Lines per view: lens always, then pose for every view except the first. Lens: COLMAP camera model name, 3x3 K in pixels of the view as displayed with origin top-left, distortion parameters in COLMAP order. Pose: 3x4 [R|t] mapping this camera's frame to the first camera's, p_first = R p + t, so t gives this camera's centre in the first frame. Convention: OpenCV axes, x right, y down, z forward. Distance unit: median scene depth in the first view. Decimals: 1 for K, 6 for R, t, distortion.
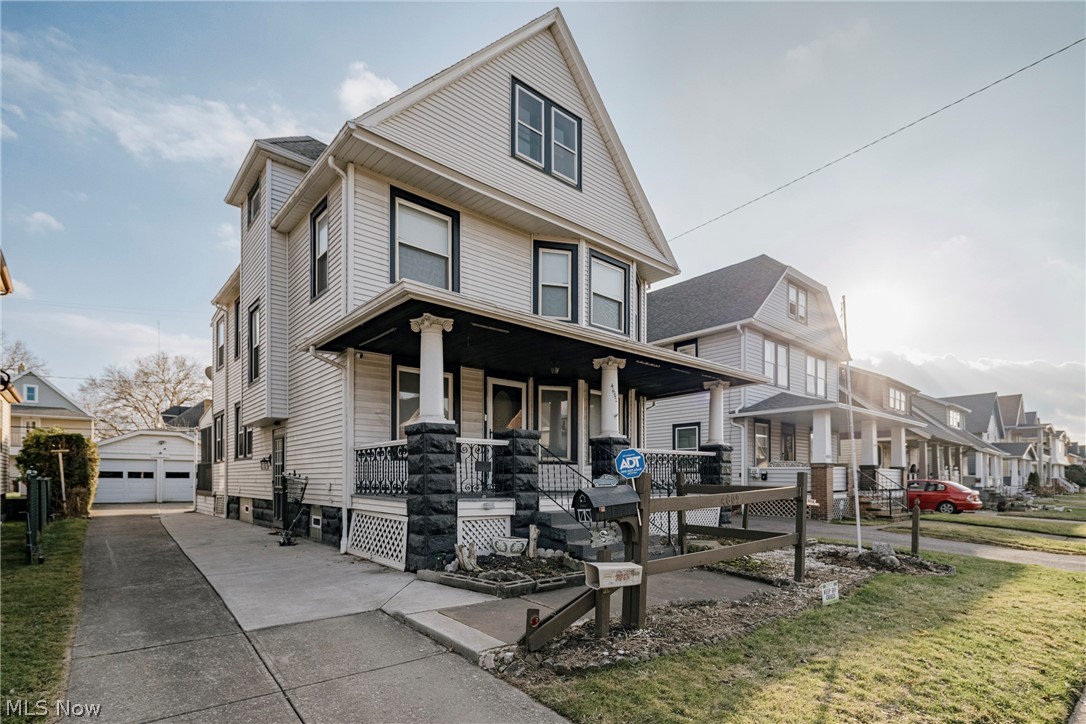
lens RADIAL K [[524.5, 0, 543.0], [0, 524.5, 362.0], [0, 0, 1]] dist [-0.000707, -0.000079]
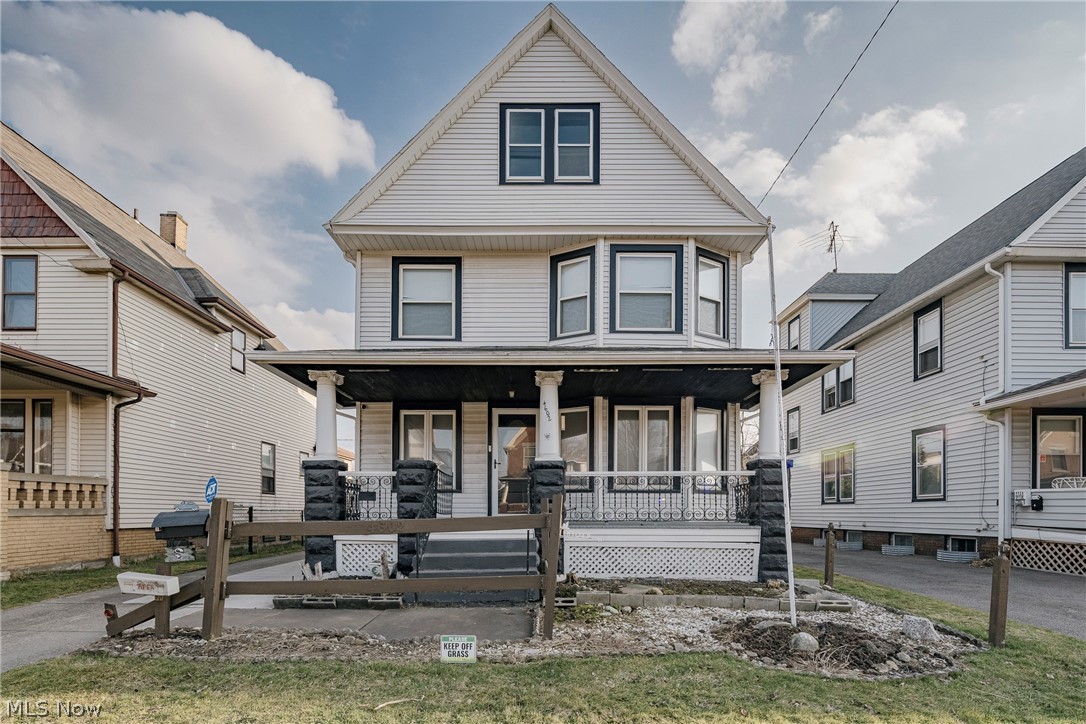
lens RADIAL K [[546.2, 0, 538.9], [0, 546.2, 389.8], [0, 0, 1]] dist [0.001790, 0.000032]
pose [[0.749135, -0.146510, -0.646012, 0.602918], [0.144466, 0.987894, -0.056518, 0.061164], [0.646472, -0.050987, 0.761232, 0.237075]]
